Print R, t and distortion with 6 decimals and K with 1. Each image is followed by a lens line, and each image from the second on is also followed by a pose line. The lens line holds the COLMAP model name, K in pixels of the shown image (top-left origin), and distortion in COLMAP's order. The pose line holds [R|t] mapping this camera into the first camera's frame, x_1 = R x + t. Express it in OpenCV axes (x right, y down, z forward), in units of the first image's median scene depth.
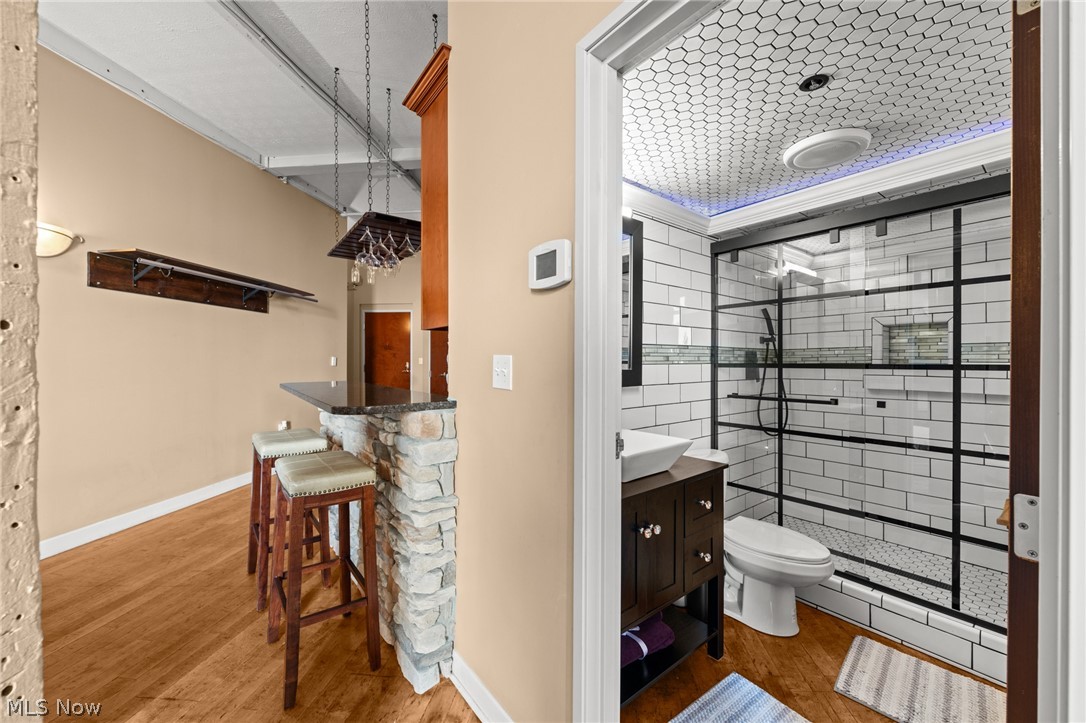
lens RADIAL K [[416.7, 0, 544.5], [0, 416.7, 360.9], [0, 0, 1]] dist [-0.002724, 0.000446]
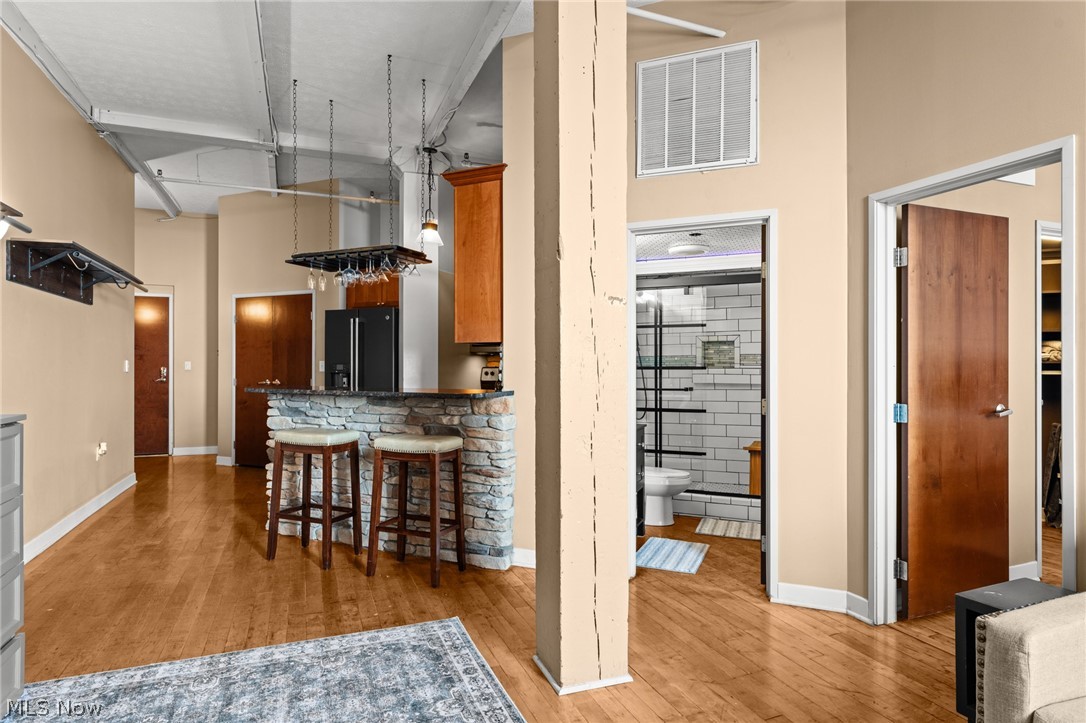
lens RADIAL K [[609.5, 0, 543.8], [0, 609.5, 363.1], [0, 0, 1]] dist [-0.000177, 0.002961]
pose [[0.878635, -0.000301, 0.477493, -0.757552], [0.001356, 0.999997, -0.001865, -0.002956], [-0.477491, 0.002286, 0.878634, -0.680525]]
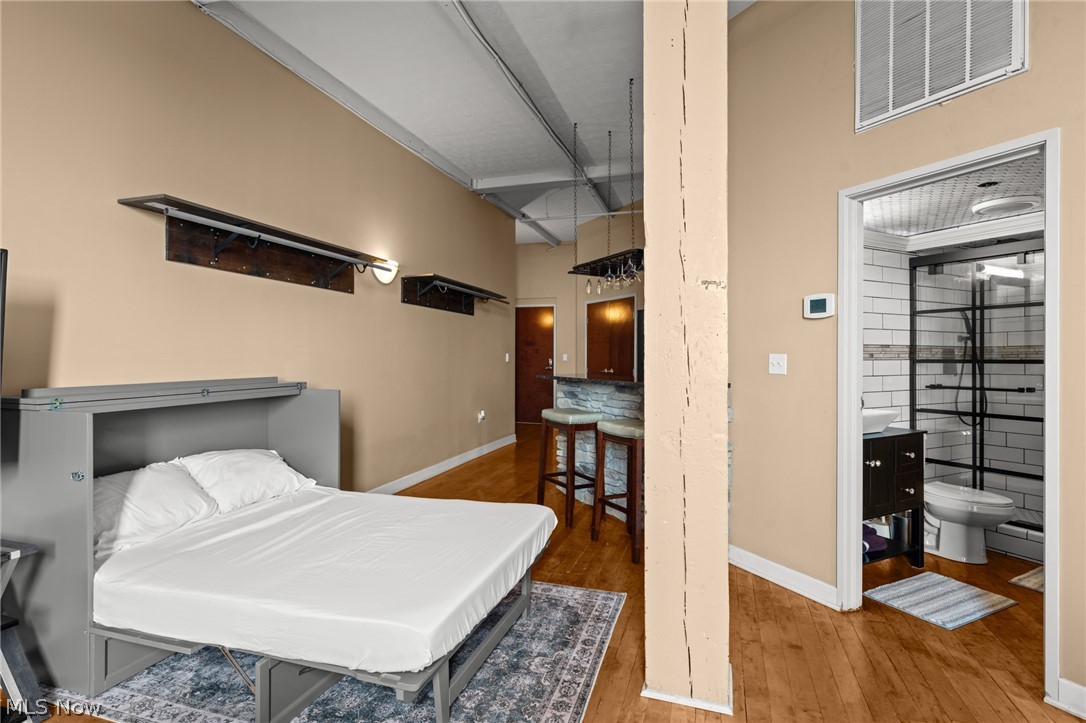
lens RADIAL K [[543.8, 0, 540.4], [0, 543.8, 355.6], [0, 0, 1]] dist [0.003445, -0.001602]
pose [[0.980615, -0.000089, -0.195942, -0.314604], [-0.000530, 0.999995, -0.003108, -0.000039], [0.195942, 0.003152, 0.980611, -0.695300]]
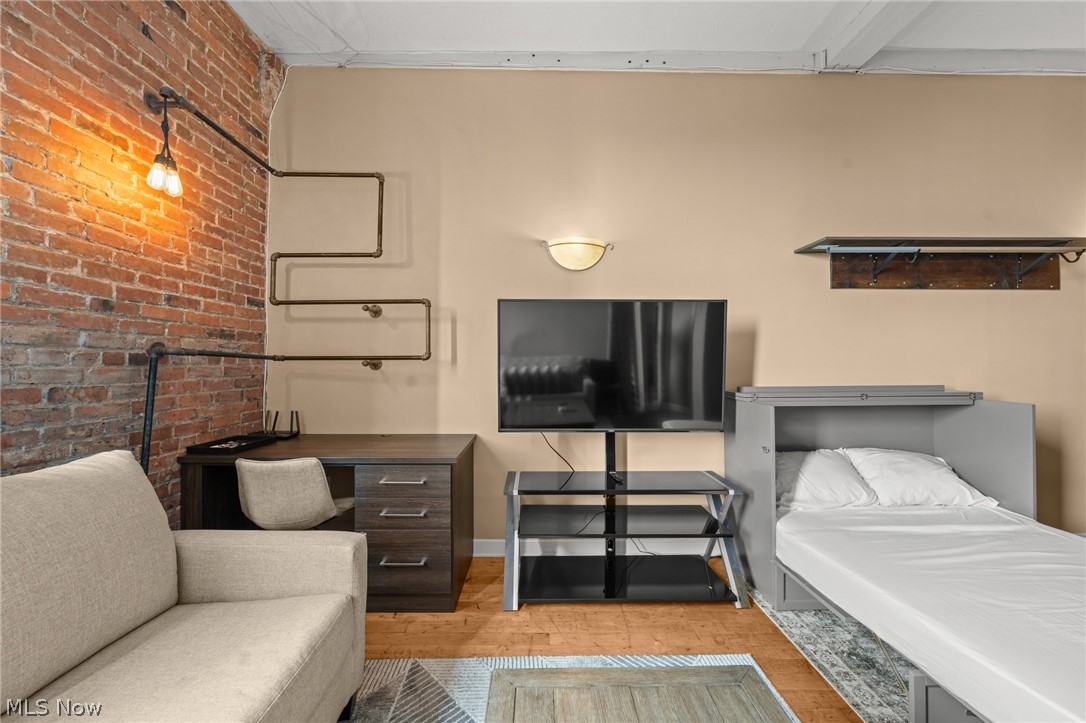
lens RADIAL K [[408.8, 0, 544.1], [0, 408.8, 359.3], [0, 0, 1]] dist [-0.004144, 0.000747]
pose [[0.130950, -0.010586, -0.991332, -0.340923], [0.002776, 0.999943, -0.010311, -0.007787], [0.991385, -0.001401, 0.130972, -0.623390]]
